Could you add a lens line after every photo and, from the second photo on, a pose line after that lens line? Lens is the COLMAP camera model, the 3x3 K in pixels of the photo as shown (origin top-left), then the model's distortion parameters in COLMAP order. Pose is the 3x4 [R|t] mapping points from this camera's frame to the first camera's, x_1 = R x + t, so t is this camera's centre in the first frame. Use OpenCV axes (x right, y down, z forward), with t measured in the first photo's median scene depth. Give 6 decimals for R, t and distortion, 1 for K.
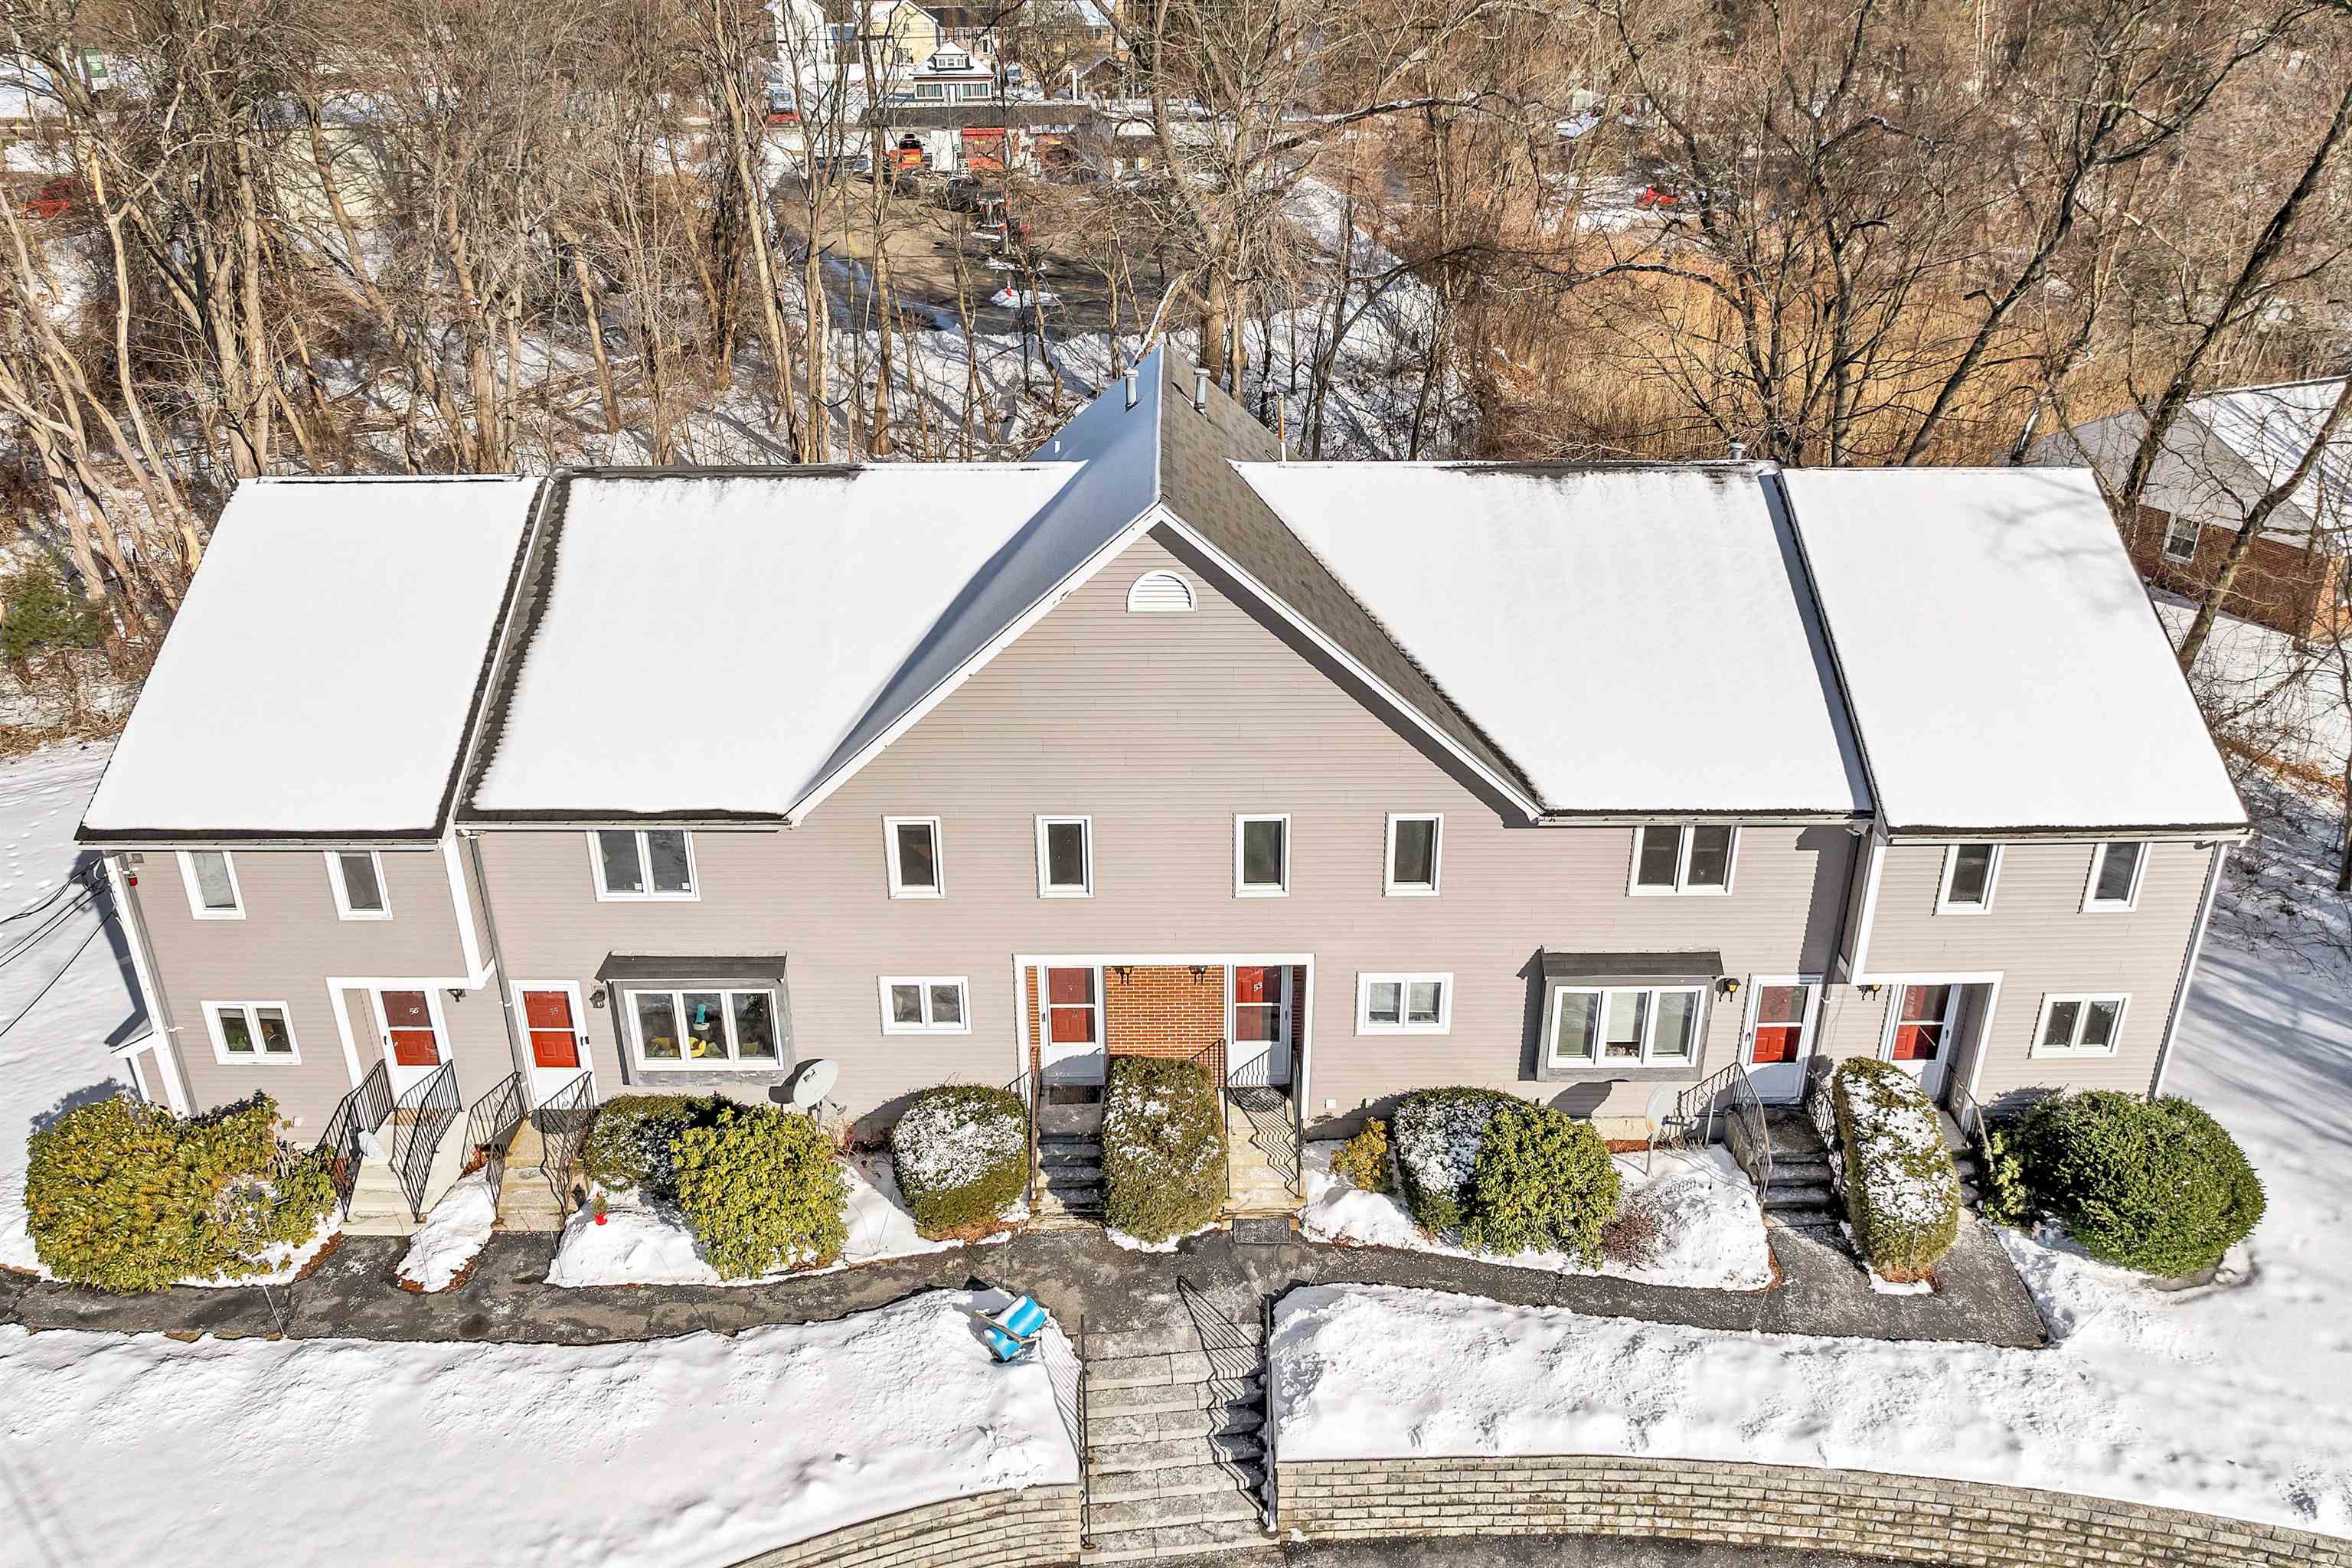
lens RADIAL K [[1693.7, 0, 1167.3], [0, 1693.7, 725.2], [0, 0, 1]] dist [-0.061272, -0.001327]
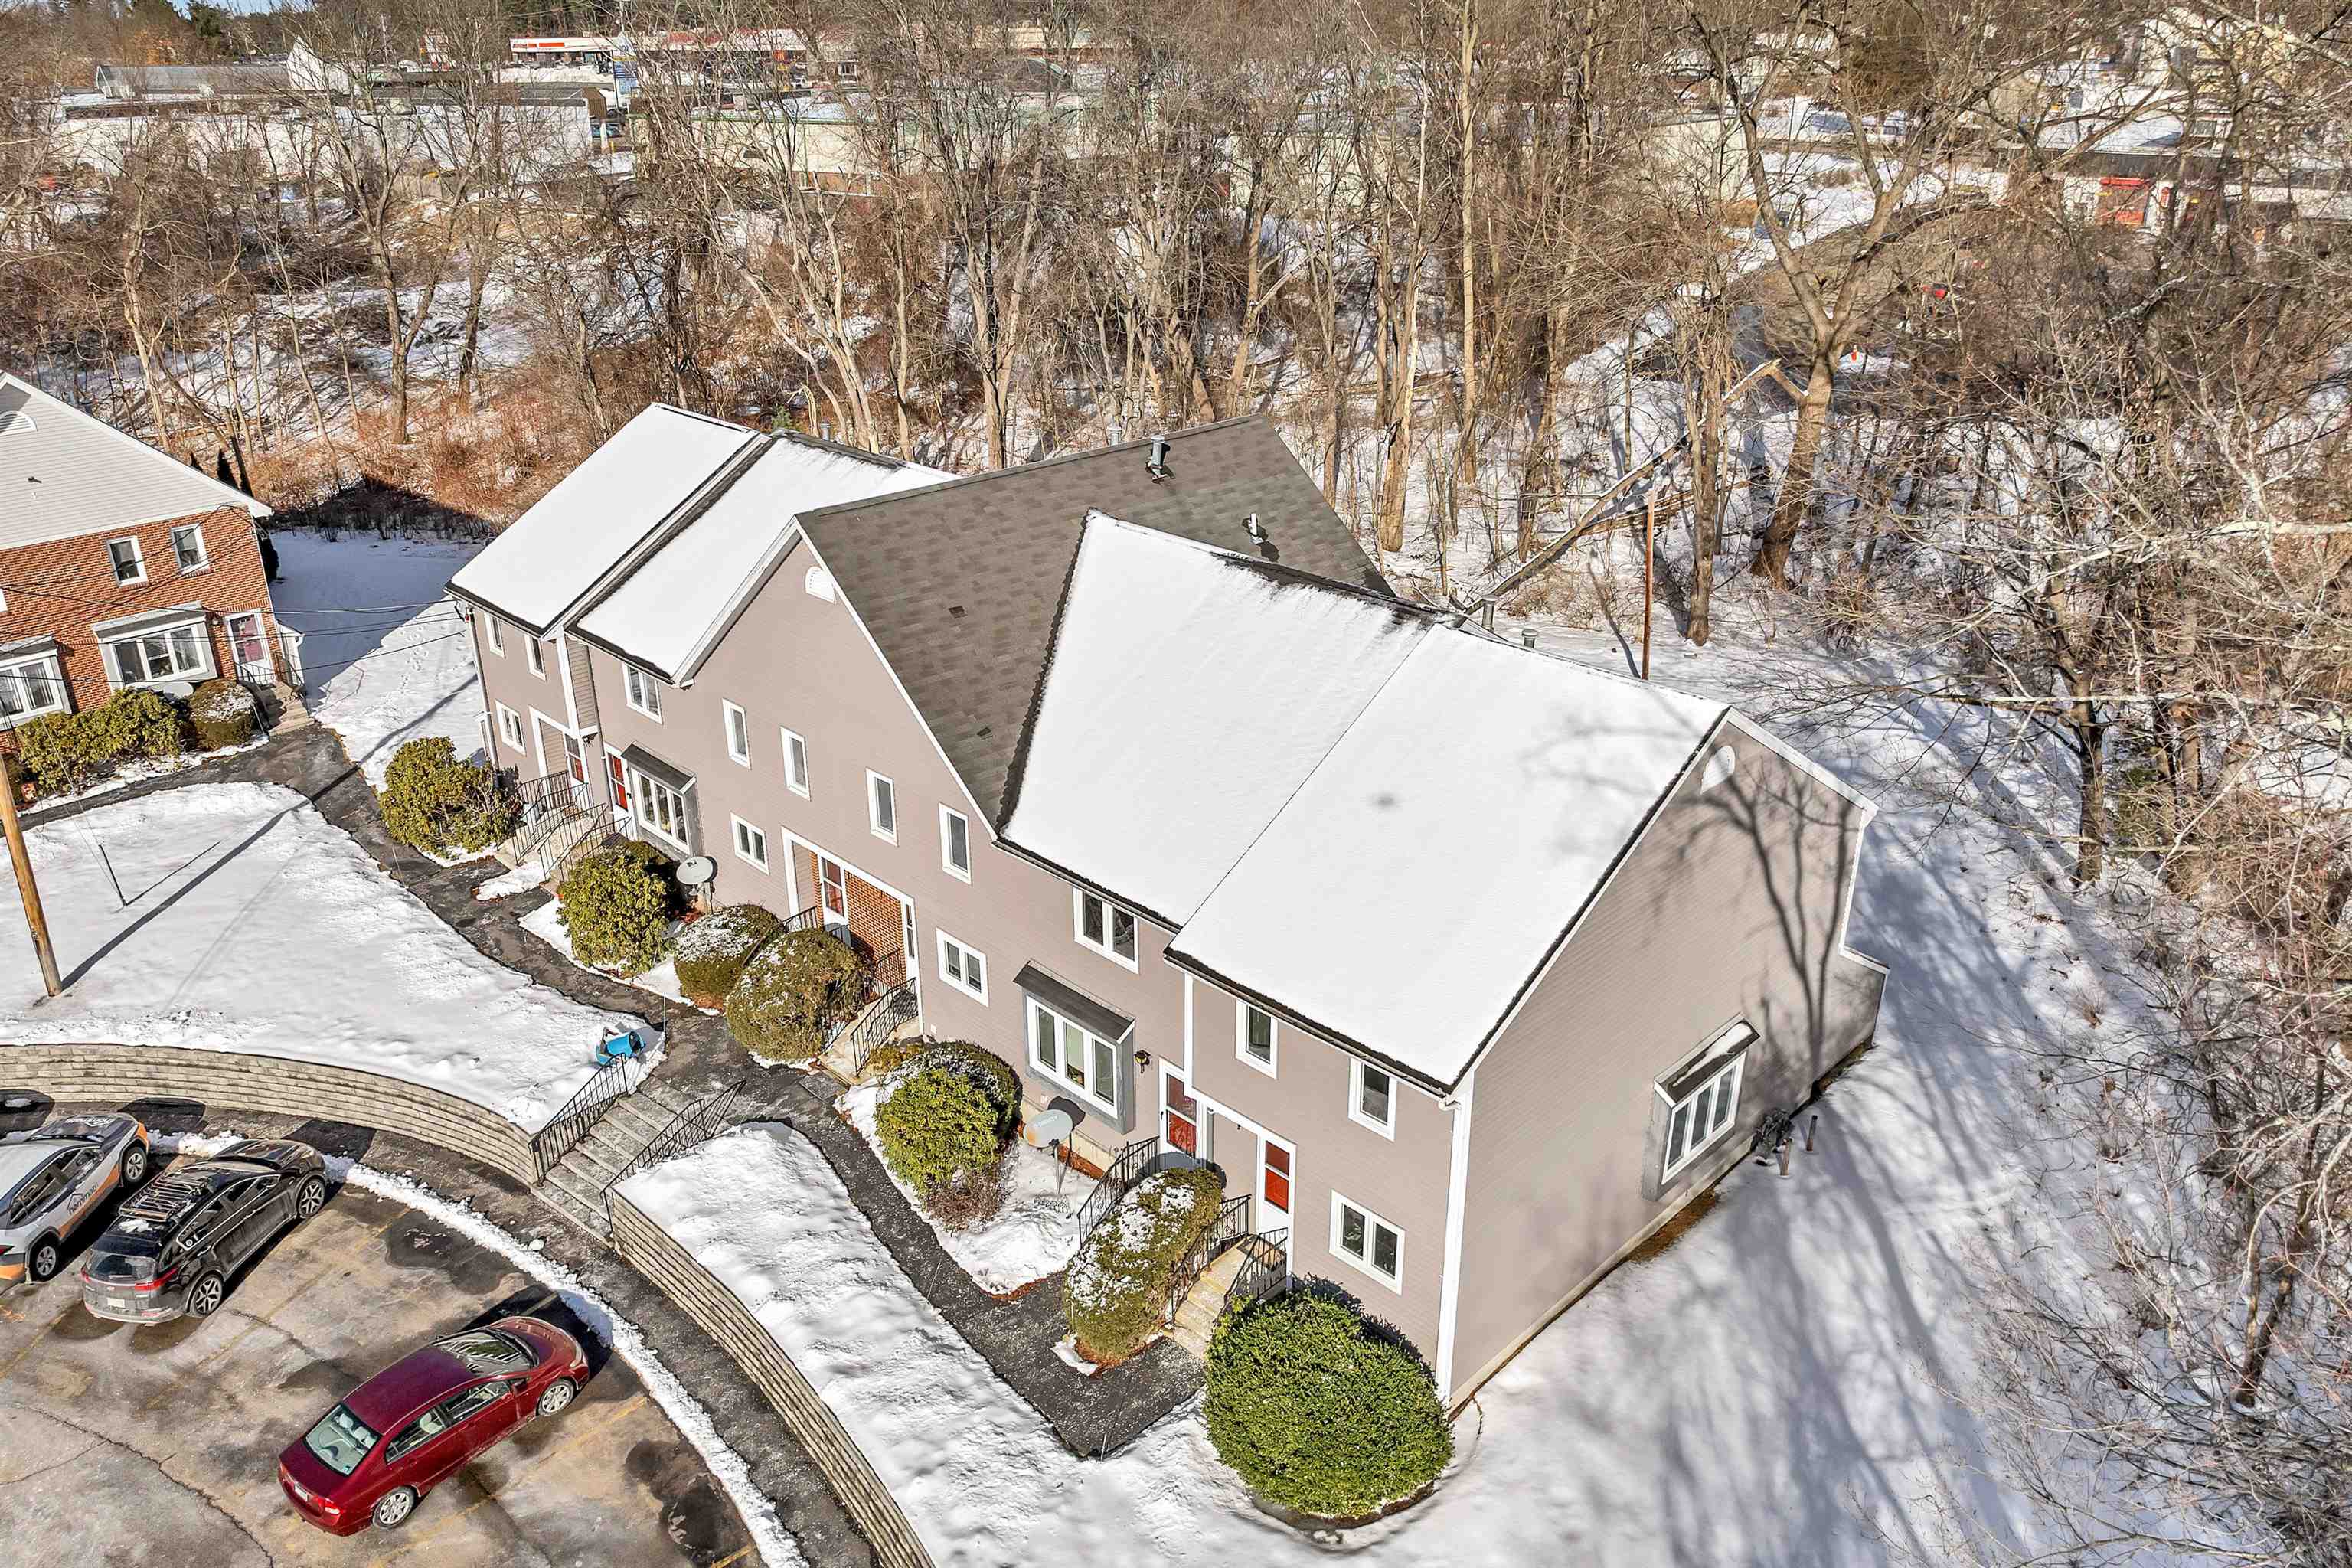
lens RADIAL K [[1693.7, 0, 1167.3], [0, 1693.7, 725.2], [0, 0, 1]] dist [-0.061272, -0.001327]
pose [[0.709561, 0.270202, -0.650780, 1.050185], [-0.276917, 0.956179, 0.095074, -0.166635], [0.647951, 0.112751, 0.753291, 0.173949]]
